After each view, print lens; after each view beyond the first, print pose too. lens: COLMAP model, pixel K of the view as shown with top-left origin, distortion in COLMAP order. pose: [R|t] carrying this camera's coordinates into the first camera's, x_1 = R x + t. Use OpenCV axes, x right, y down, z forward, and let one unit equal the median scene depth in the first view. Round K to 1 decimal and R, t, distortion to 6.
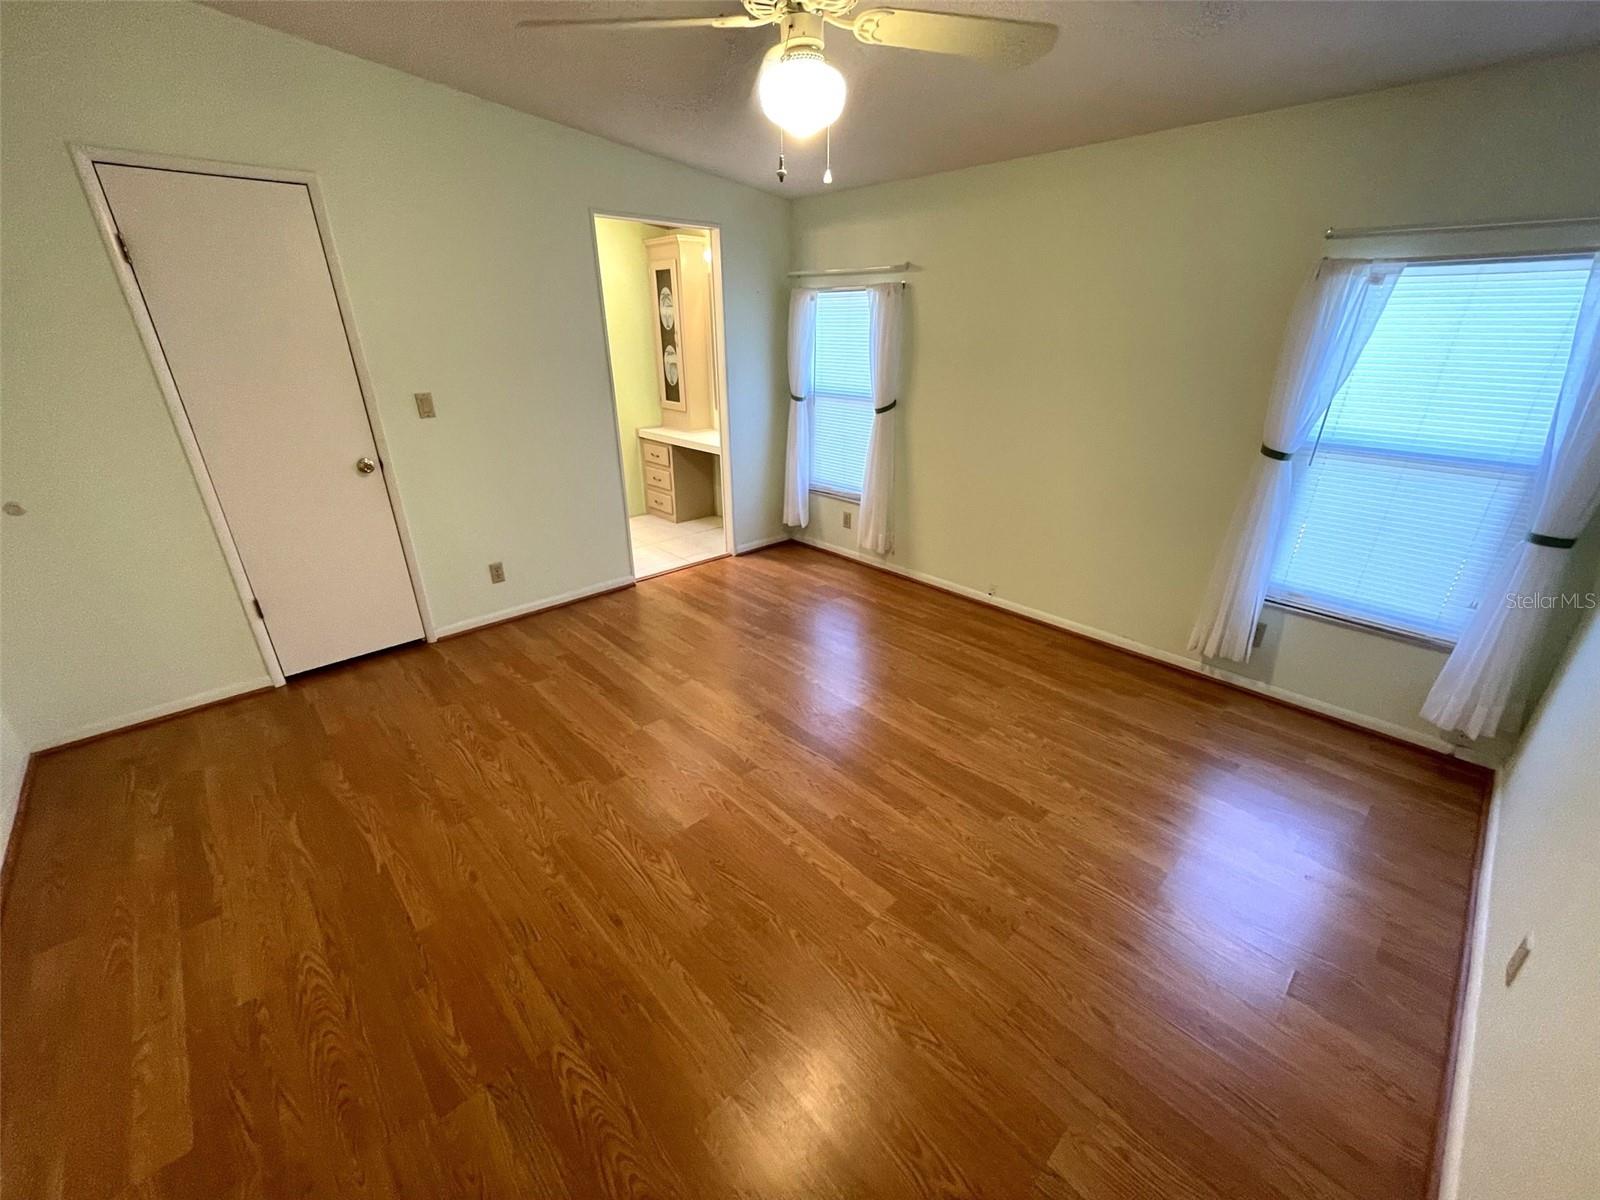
lens RADIAL K [[645.3, 0, 799.0], [0, 645.3, 607.7], [0, 0, 1]] dist [-0.001691, -0.000506]
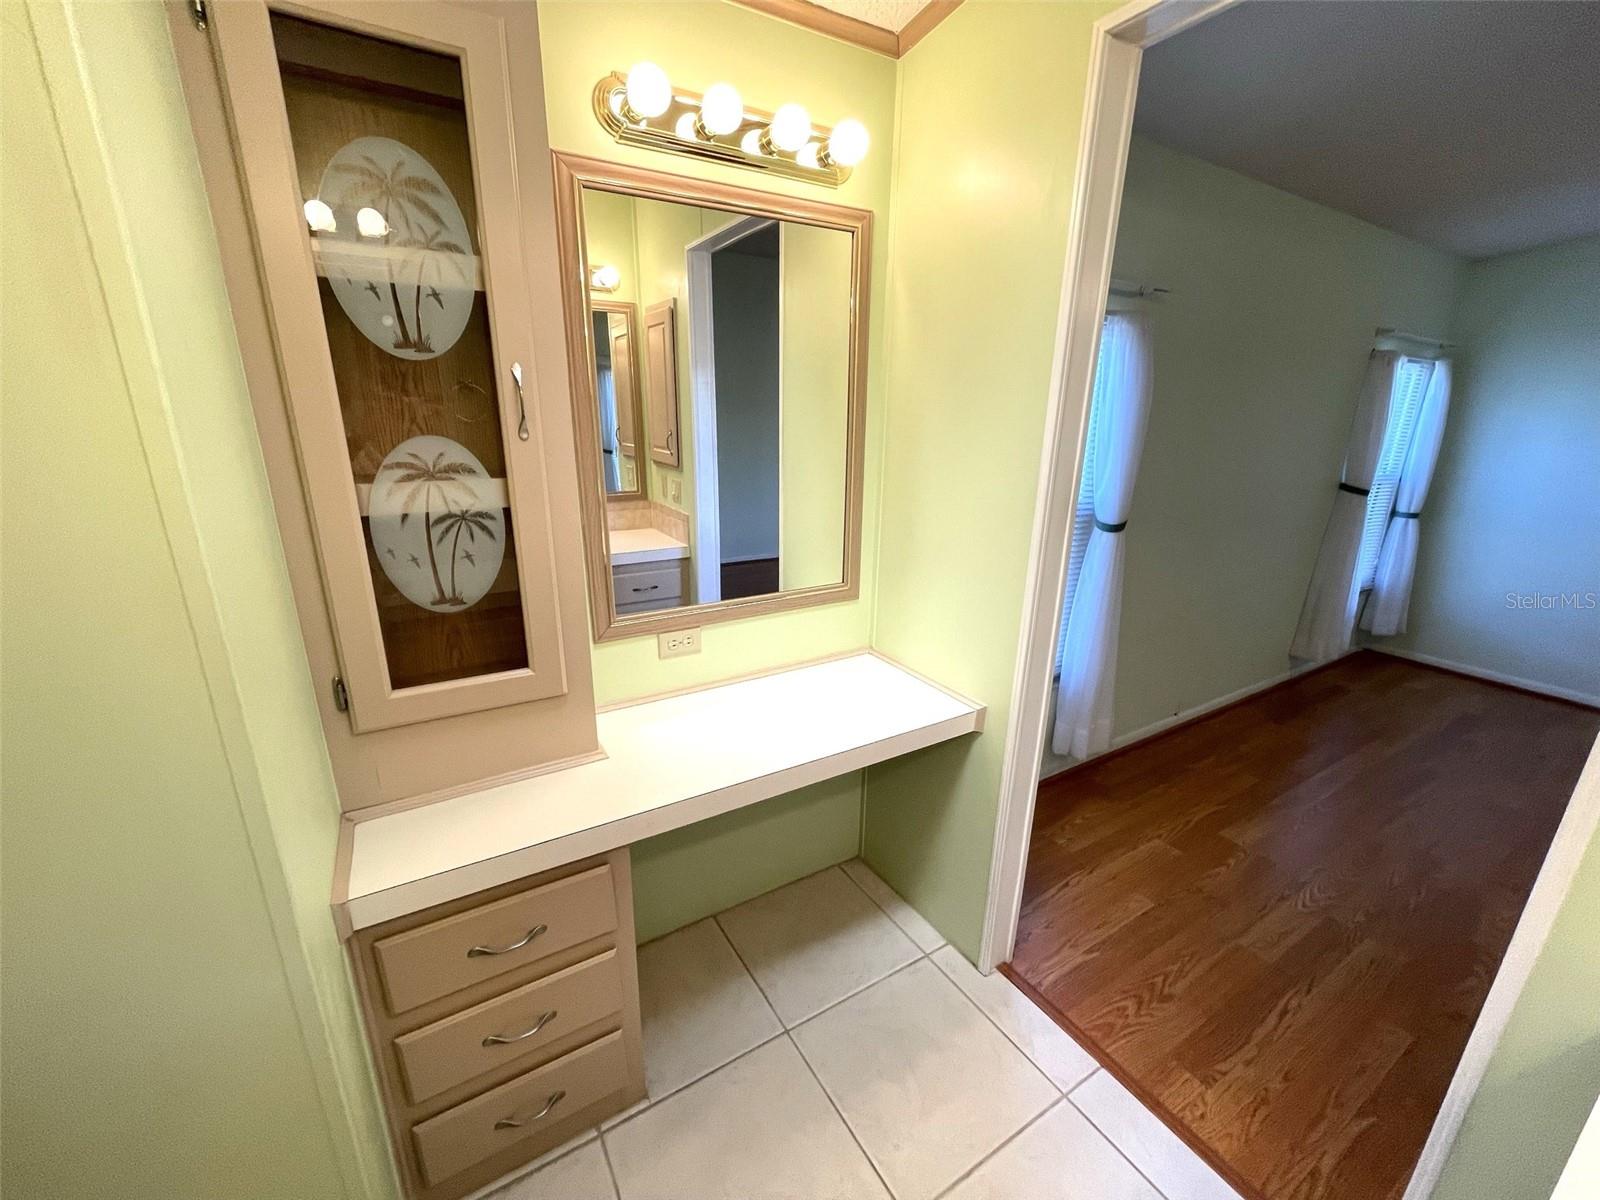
lens RADIAL K [[645.3, 0, 799.0], [0, 645.3, 607.7], [0, 0, 1]] dist [-0.001691, -0.000506]
pose [[0.213104, -0.280798, 0.935809, -0.483077], [0.385043, 0.904431, 0.183700, -0.437257], [-0.897958, 0.321180, 0.300857, 1.064738]]
